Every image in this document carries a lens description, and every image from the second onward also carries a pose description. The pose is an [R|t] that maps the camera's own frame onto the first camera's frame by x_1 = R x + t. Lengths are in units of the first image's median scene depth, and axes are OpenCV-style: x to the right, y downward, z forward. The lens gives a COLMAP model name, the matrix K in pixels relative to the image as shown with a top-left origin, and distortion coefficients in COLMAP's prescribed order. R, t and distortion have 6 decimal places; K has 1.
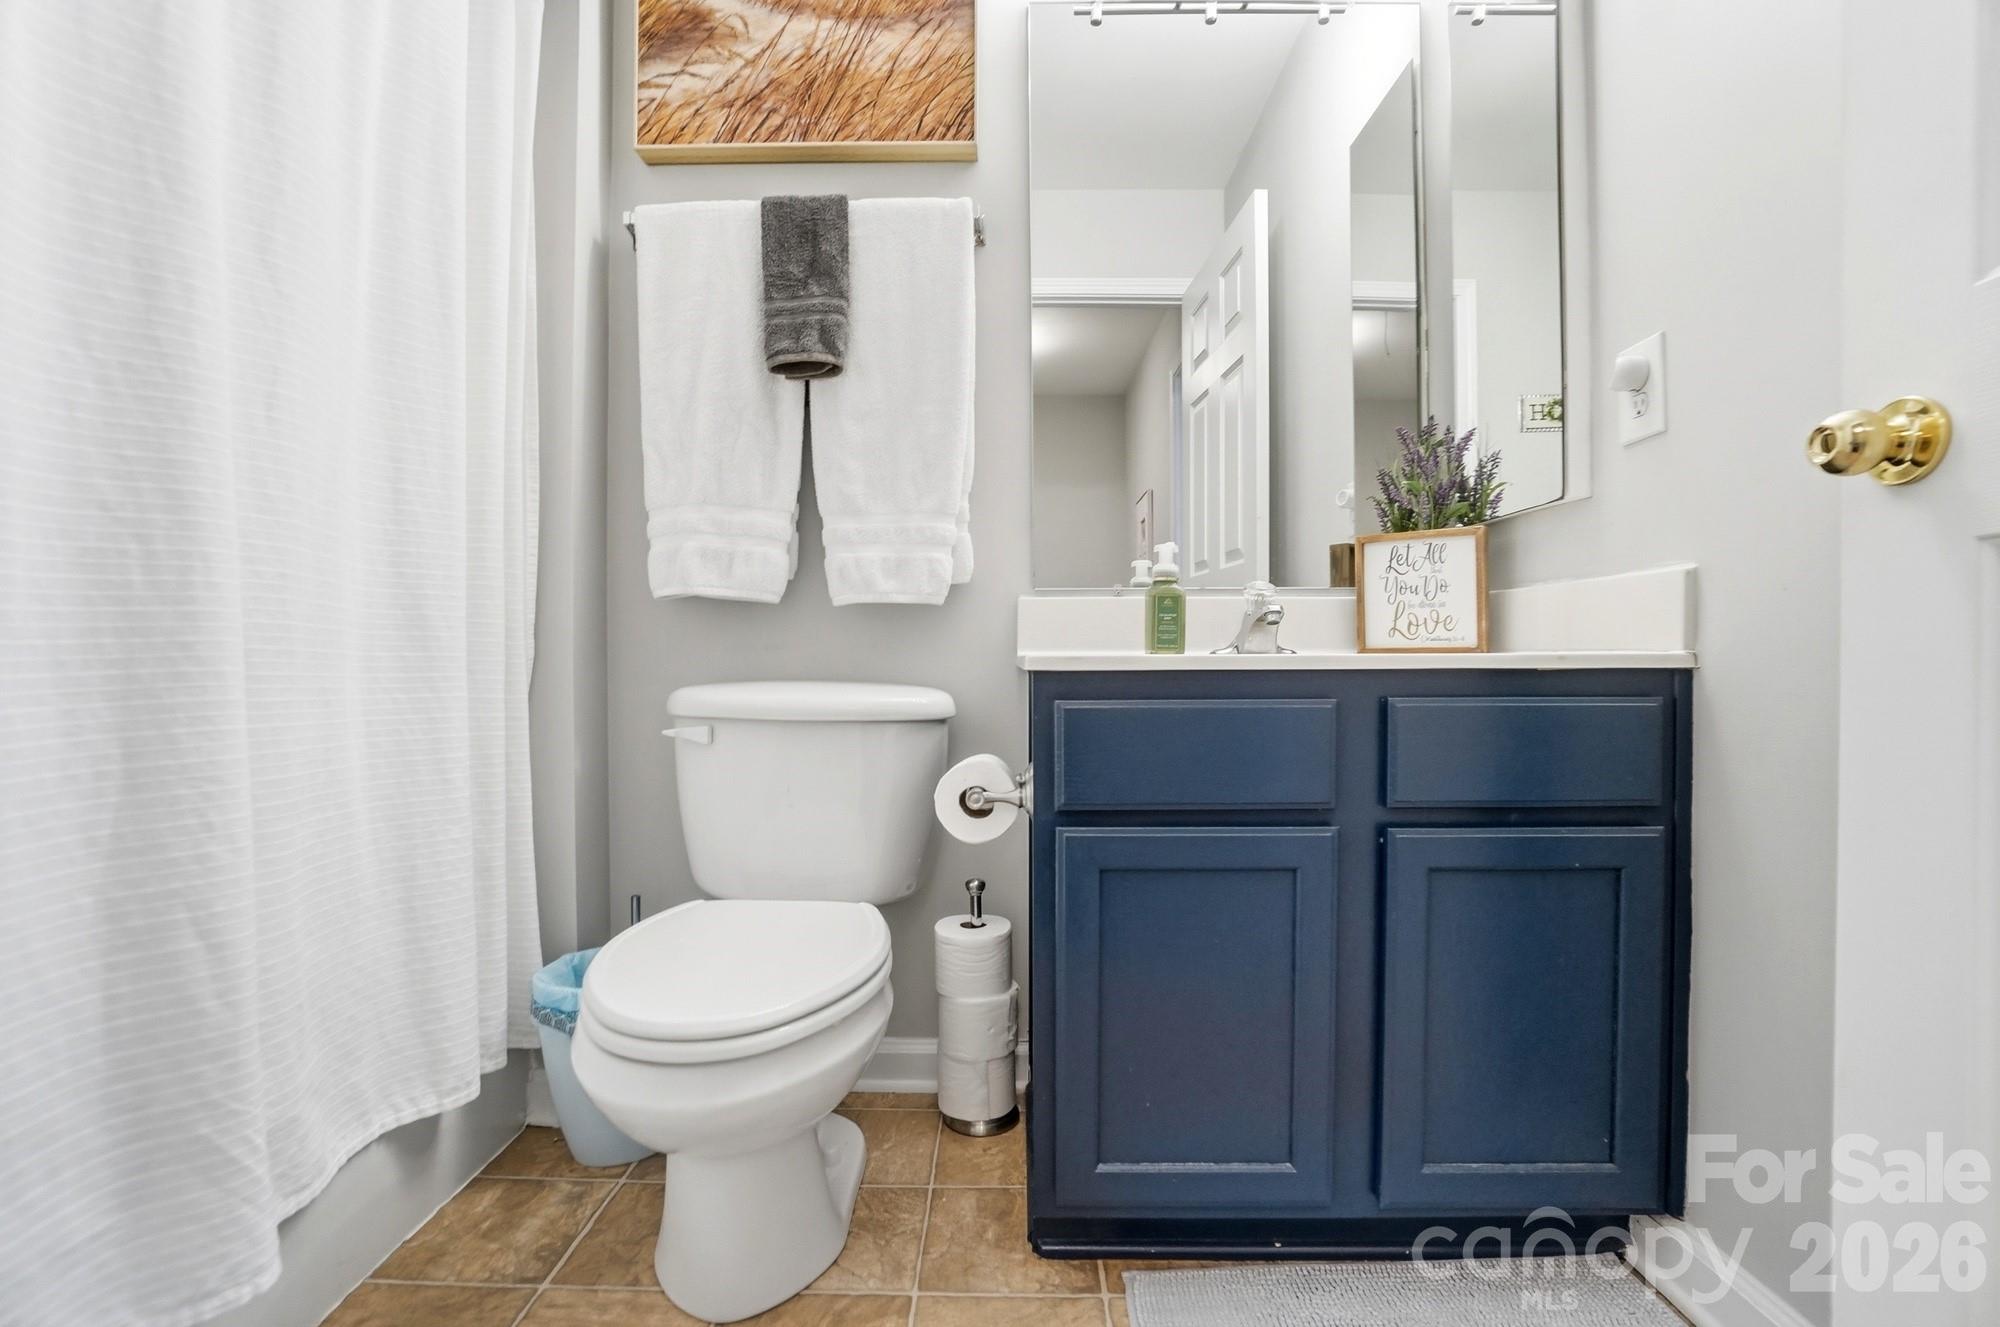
lens RADIAL K [[890.6, 0, 986.8], [0, 890.6, 645.6], [0, 0, 1]] dist [-0.055800, 0.021500]
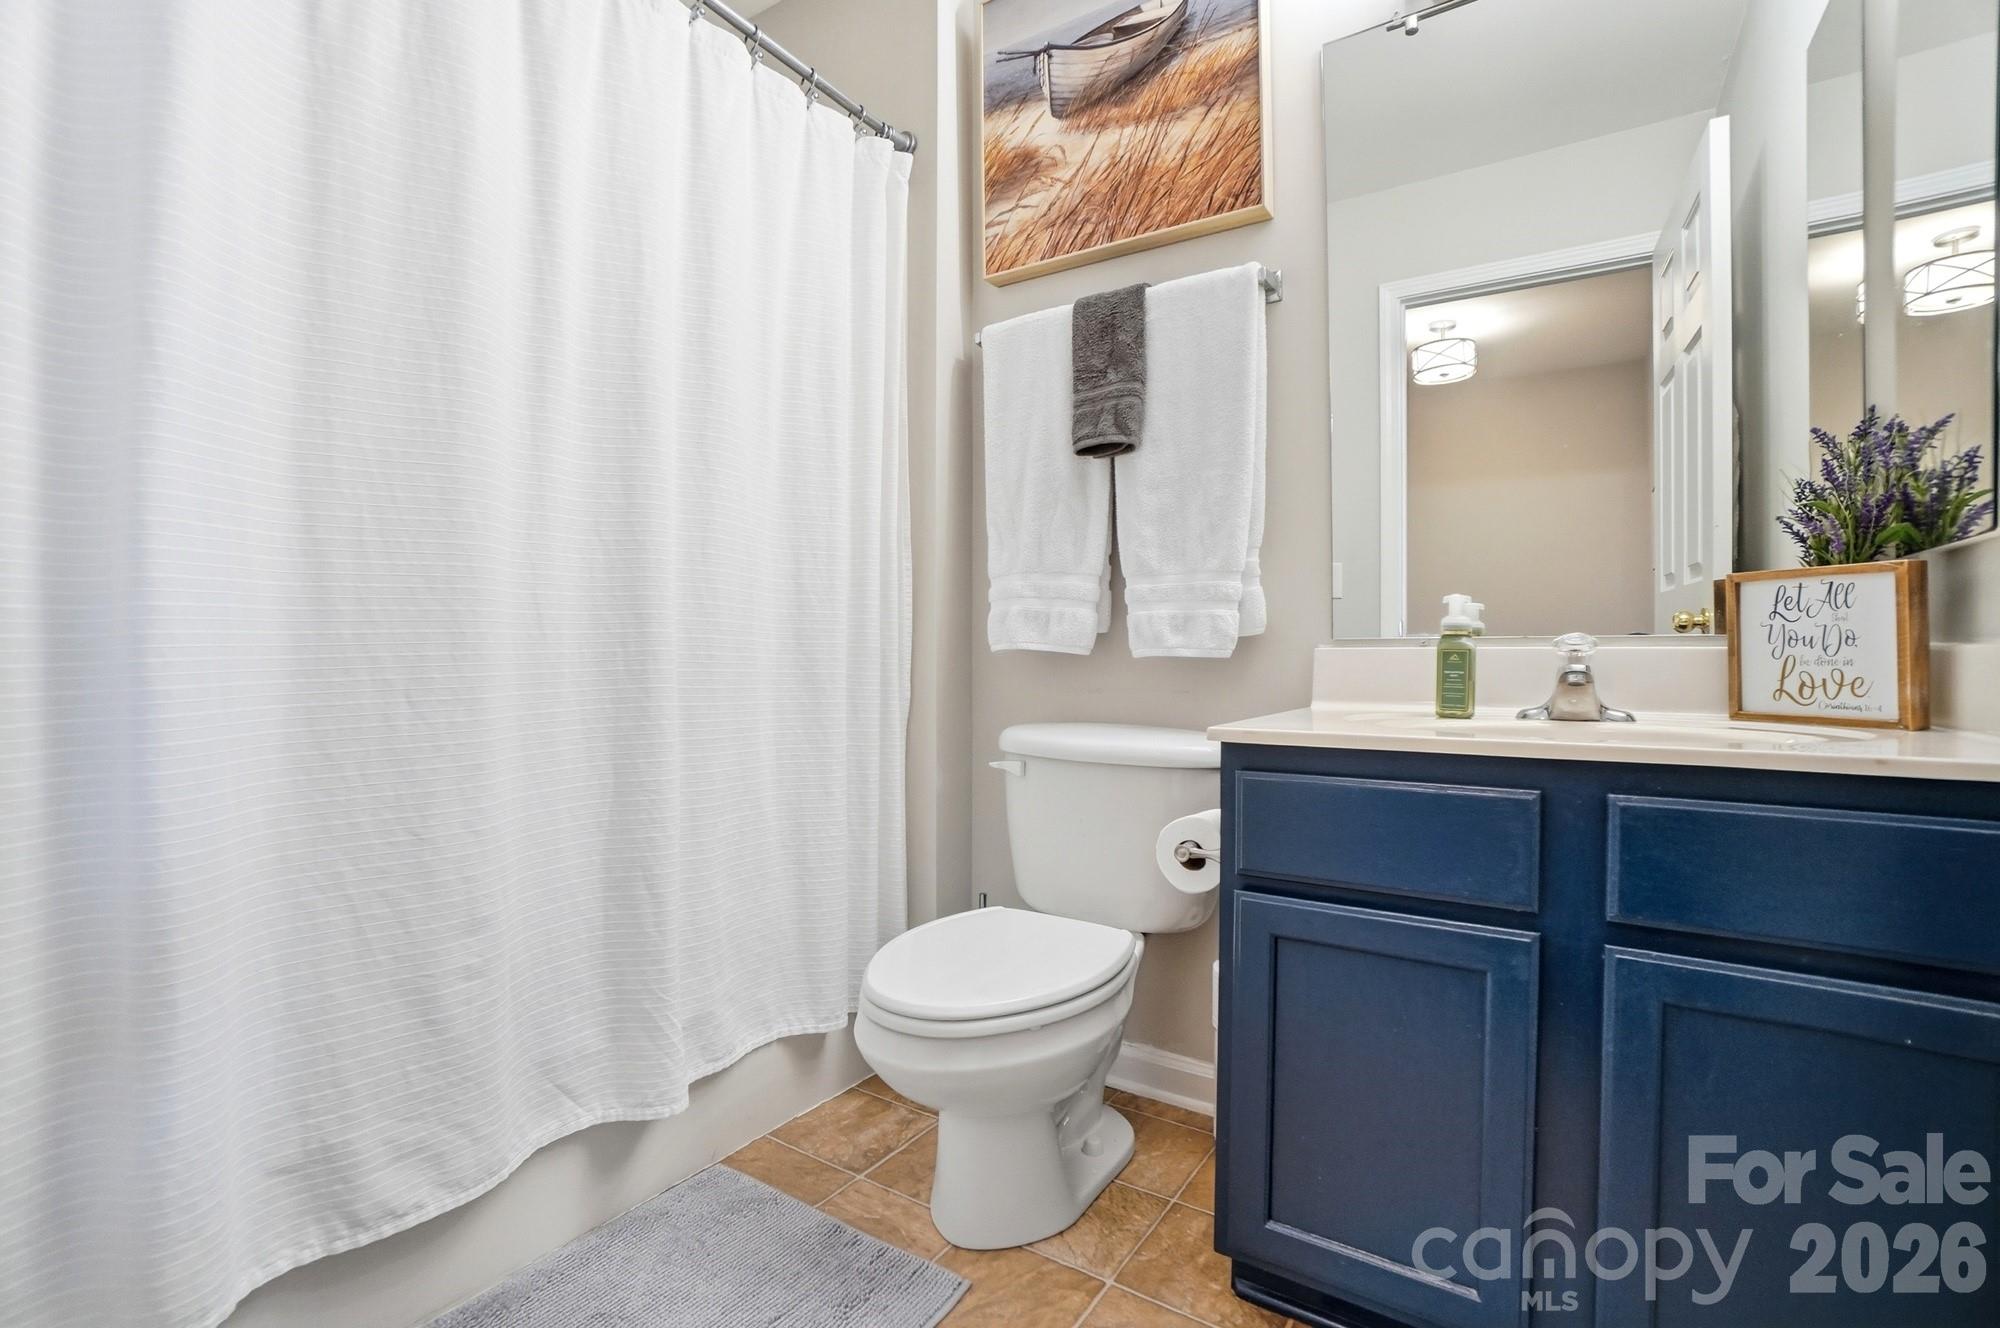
lens RADIAL K [[886.2, 0, 1001.3], [0, 886.2, 639.0], [0, 0, 1]] dist [-0.053442, 0.022676]
pose [[0.848086, -0.005955, -0.529825, 0.278770], [0.002951, 0.999974, -0.006516, -0.062637], [0.529851, 0.003962, 0.848082, -0.029021]]
